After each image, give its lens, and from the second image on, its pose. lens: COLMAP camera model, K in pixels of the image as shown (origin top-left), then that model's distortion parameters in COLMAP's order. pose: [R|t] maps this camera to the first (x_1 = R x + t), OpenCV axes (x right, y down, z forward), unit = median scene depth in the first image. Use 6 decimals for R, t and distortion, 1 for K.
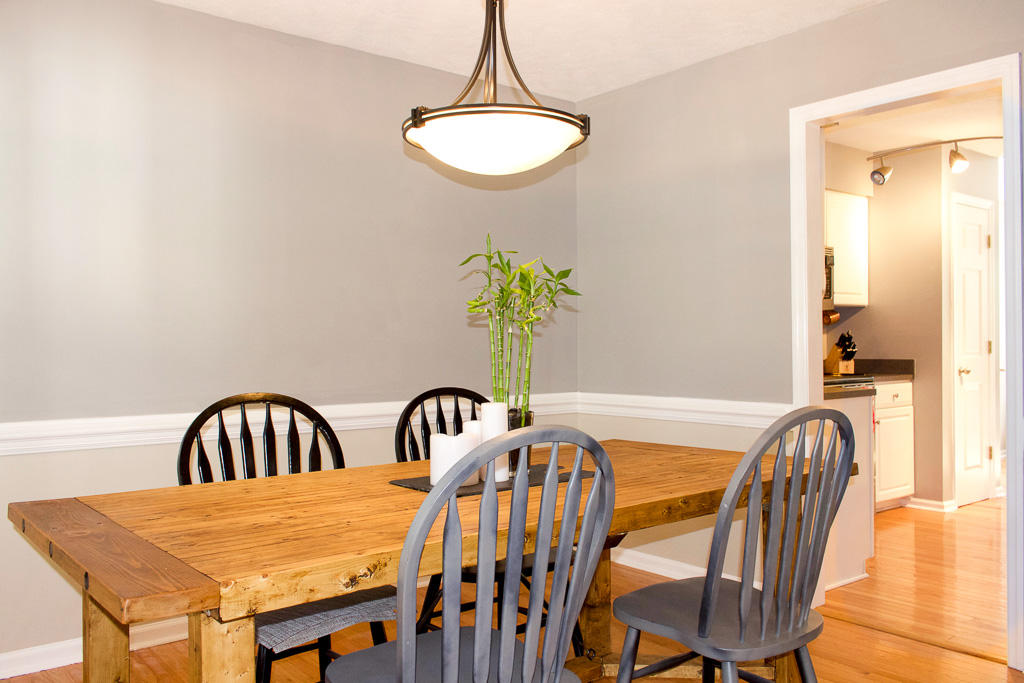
lens RADIAL K [[836.9, 0, 503.1], [0, 836.9, 351.0], [0, 0, 1]] dist [0.011303, -0.018762]
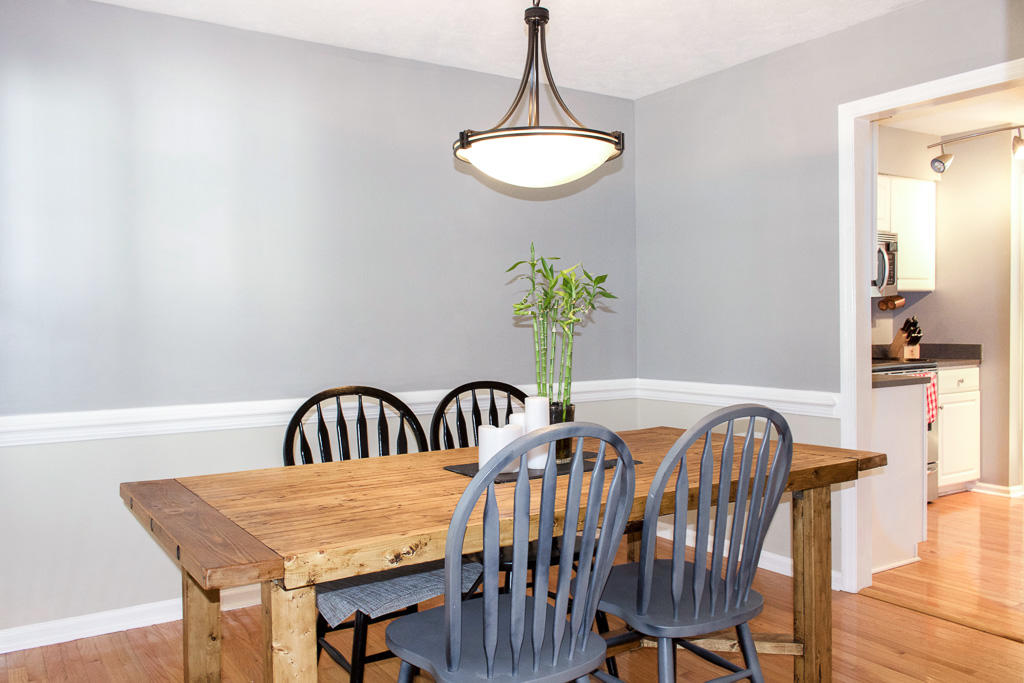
lens RADIAL K [[836.9, 0, 510.6], [0, 836.9, 341.7], [0, 0, 1]] dist [0.011303, -0.018762]
pose [[0.994386, -0.002809, -0.105775, 0.069627], [0.005371, 0.999699, 0.023941, -0.036291], [0.105675, -0.024374, 0.994102, -0.092141]]
